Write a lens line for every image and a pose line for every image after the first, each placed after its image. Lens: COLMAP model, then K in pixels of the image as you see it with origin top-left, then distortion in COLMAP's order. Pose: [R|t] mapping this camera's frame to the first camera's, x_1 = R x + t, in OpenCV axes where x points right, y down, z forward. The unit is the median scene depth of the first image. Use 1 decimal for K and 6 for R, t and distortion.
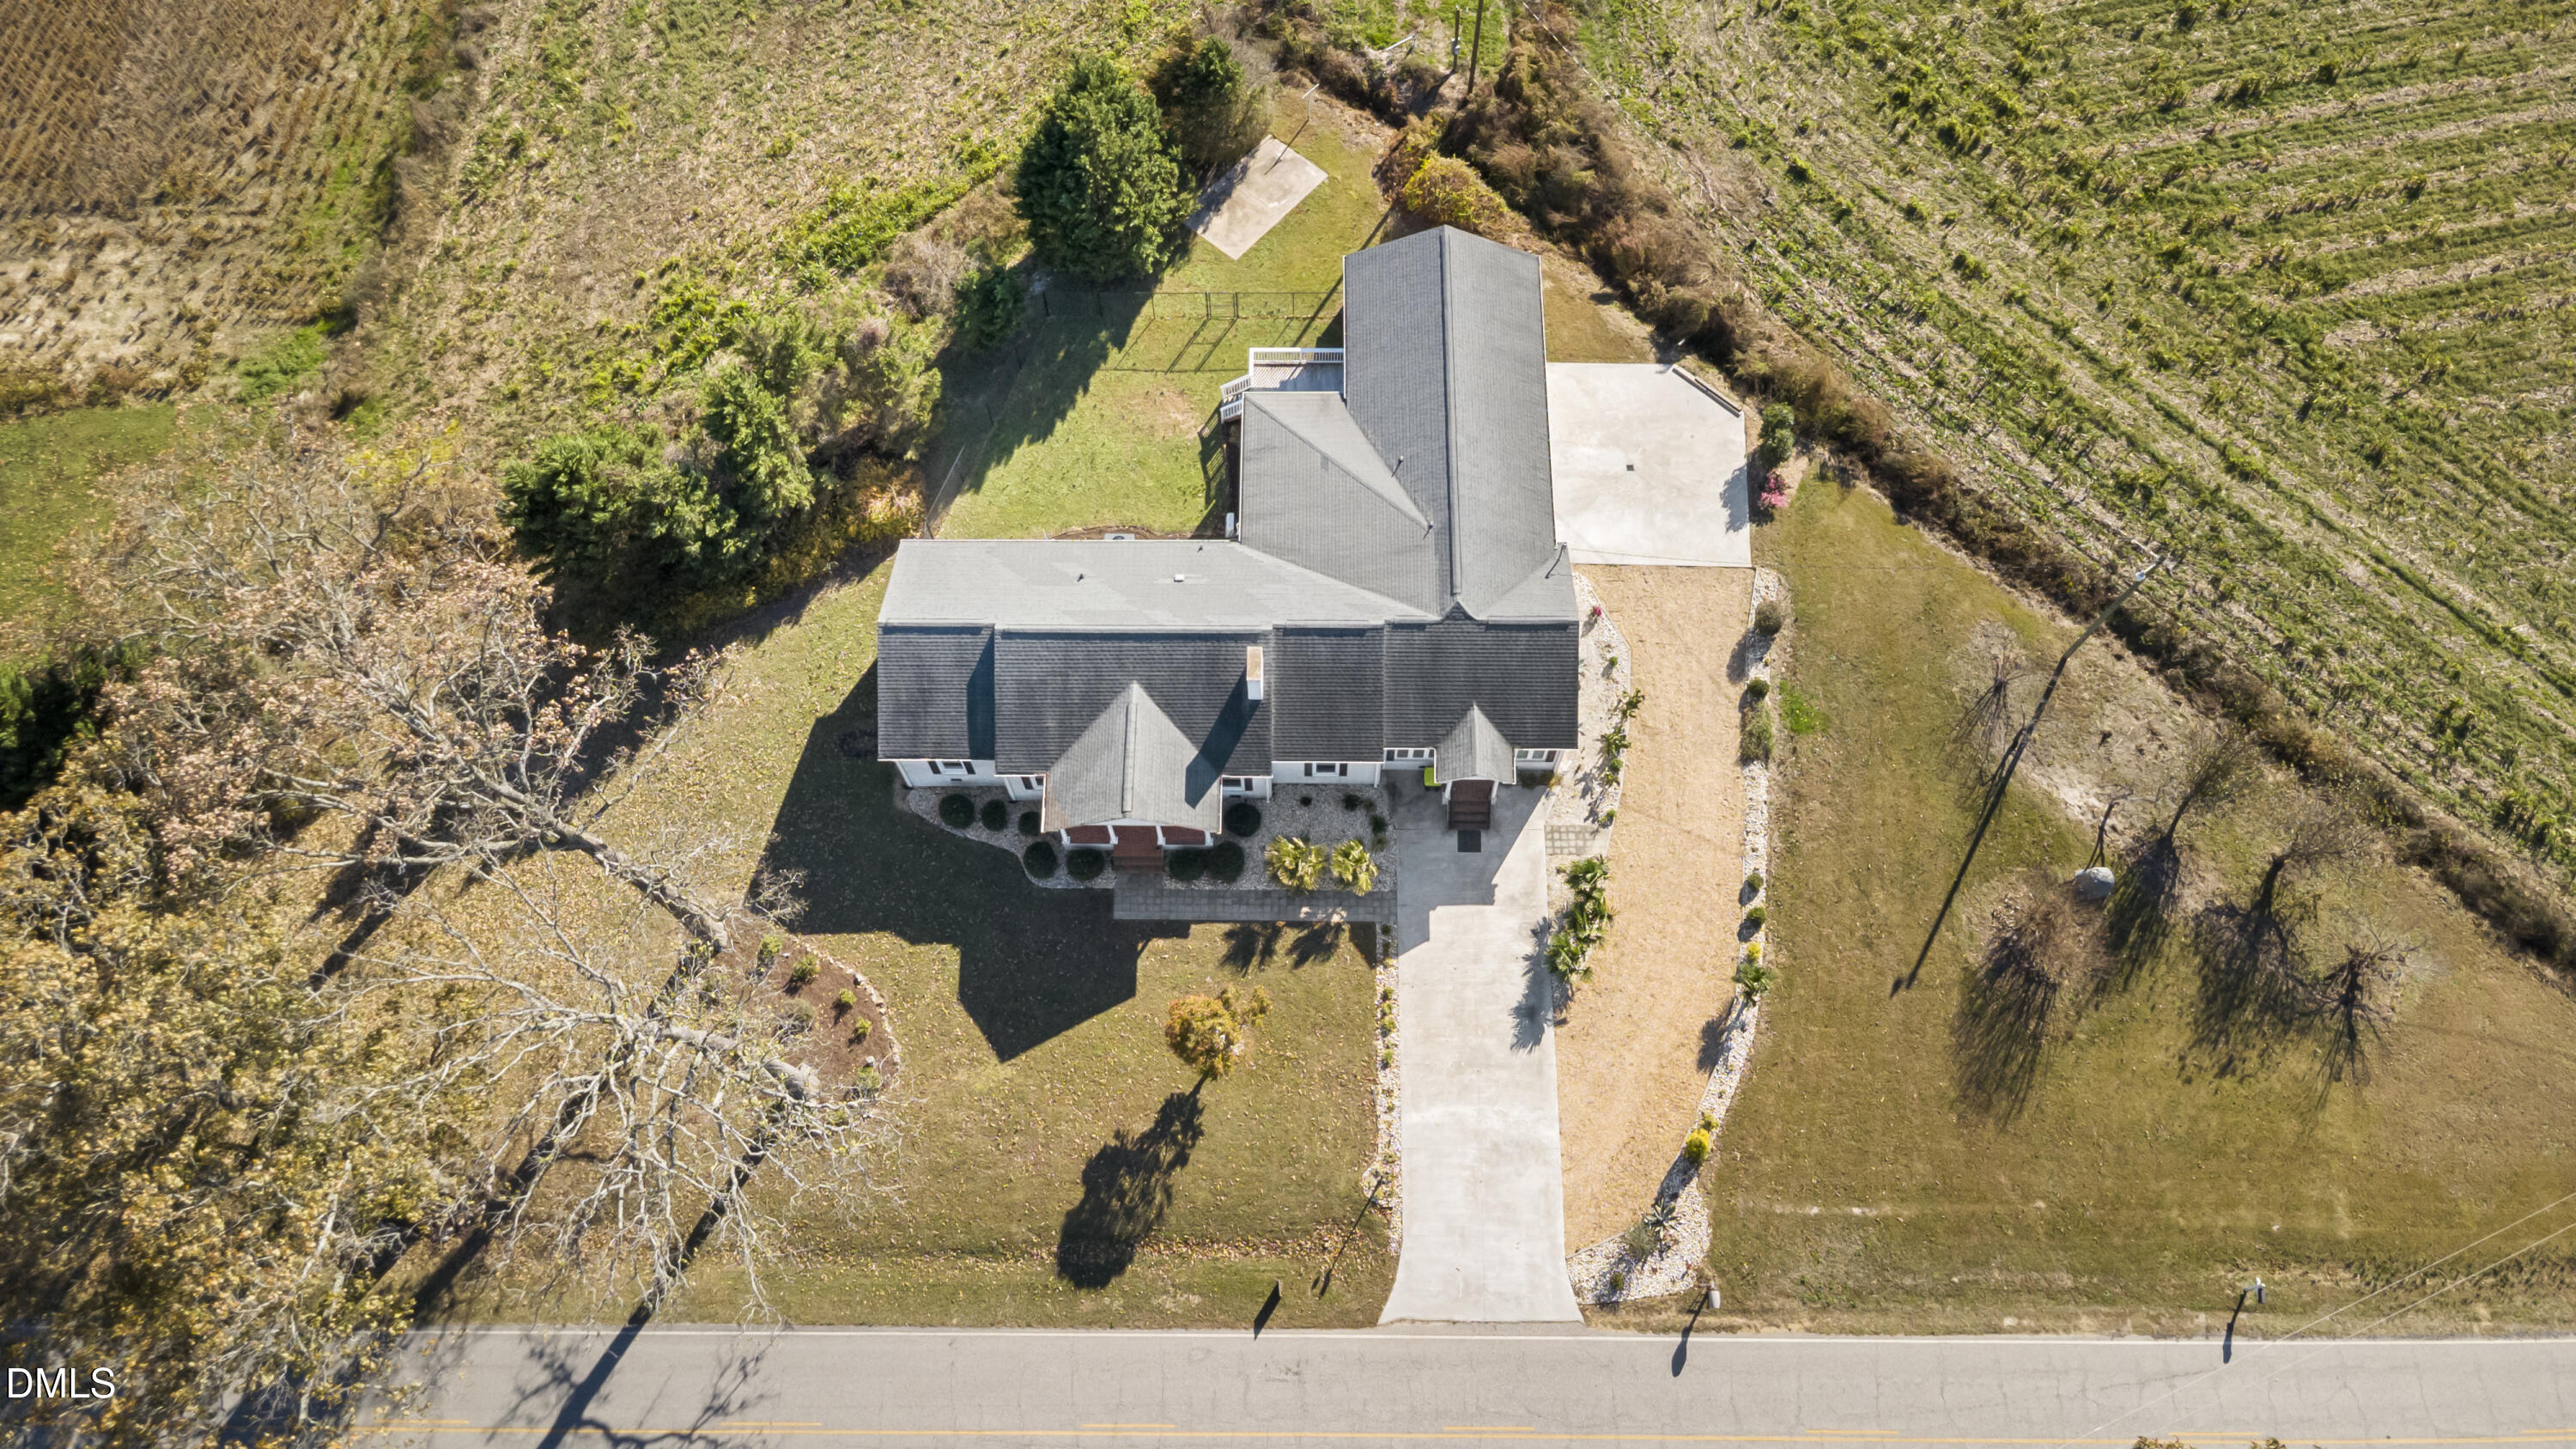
lens RADIAL K [[1840.4, 0, 1288.0], [0, 1840.4, 724.5], [0, 0, 1]] dist [0.035085, -0.066345]
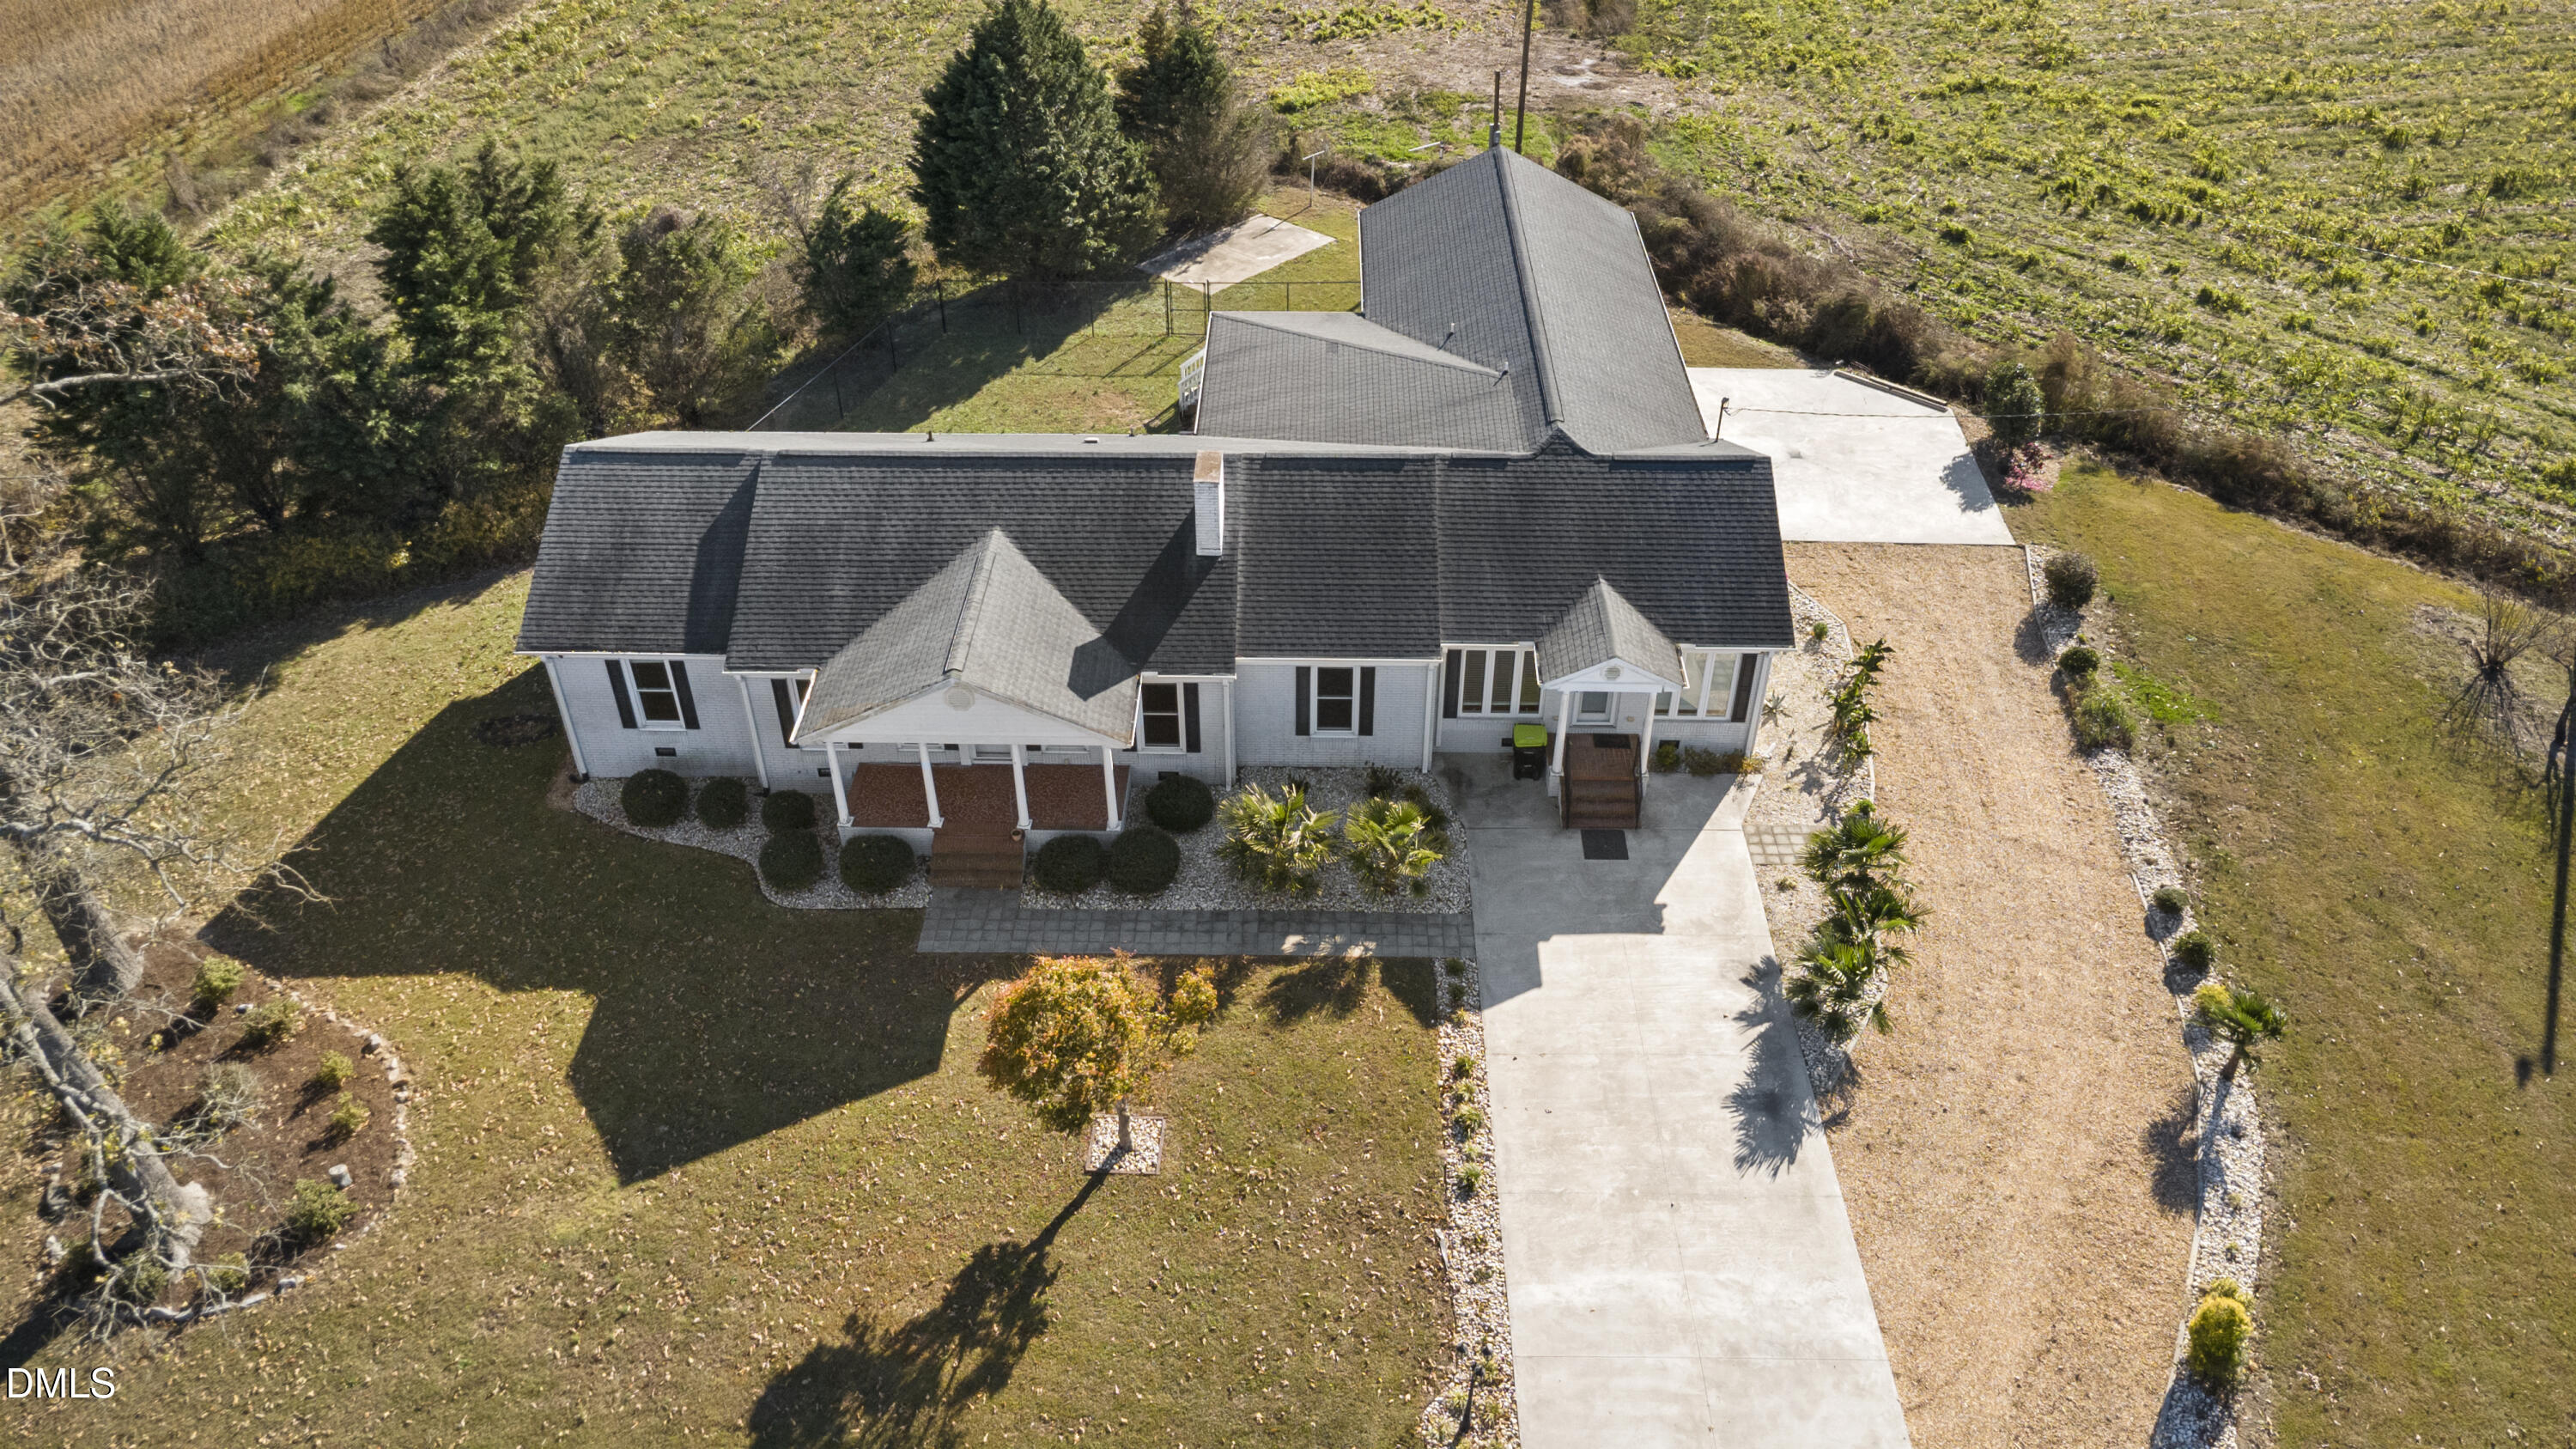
lens RADIAL K [[1796.2, 0, 1288.0], [0, 1796.2, 724.5], [0, 0, 1]] dist [0.046792, -0.066455]
pose [[0.999921, 0.010790, -0.006444, 0.010295], [-0.012564, 0.871194, -0.490779, 0.294997], [0.000319, 0.490821, 0.871260, 0.541377]]
